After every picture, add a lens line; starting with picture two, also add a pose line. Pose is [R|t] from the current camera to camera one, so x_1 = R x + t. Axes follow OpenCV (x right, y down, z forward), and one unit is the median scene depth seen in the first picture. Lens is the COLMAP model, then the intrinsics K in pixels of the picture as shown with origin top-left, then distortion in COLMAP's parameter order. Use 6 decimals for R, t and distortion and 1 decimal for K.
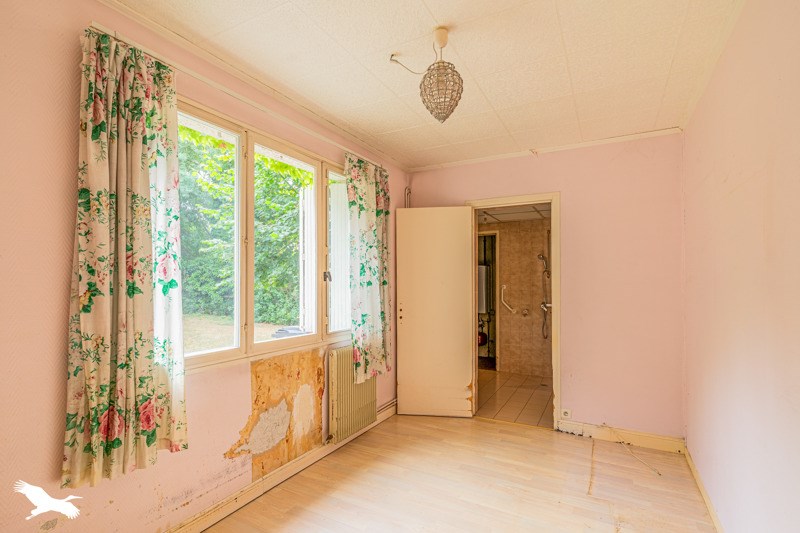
lens RADIAL K [[395.7, 0, 399.7], [0, 395.7, 271.4], [0, 0, 1]] dist [0.002656, 0.000179]
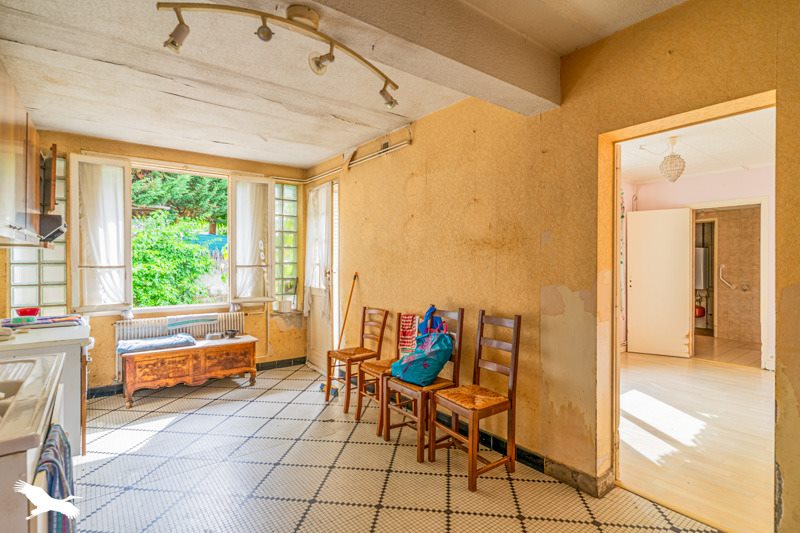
lens RADIAL K [[395.7, 0, 398.5], [0, 395.7, 264.4], [0, 0, 1]] dist [0.002656, 0.000179]
pose [[0.900672, -0.000736, -0.434498, -0.090691], [0.014194, 0.999515, 0.027731, -0.012150], [0.434267, -0.031143, 0.900246, -0.472918]]
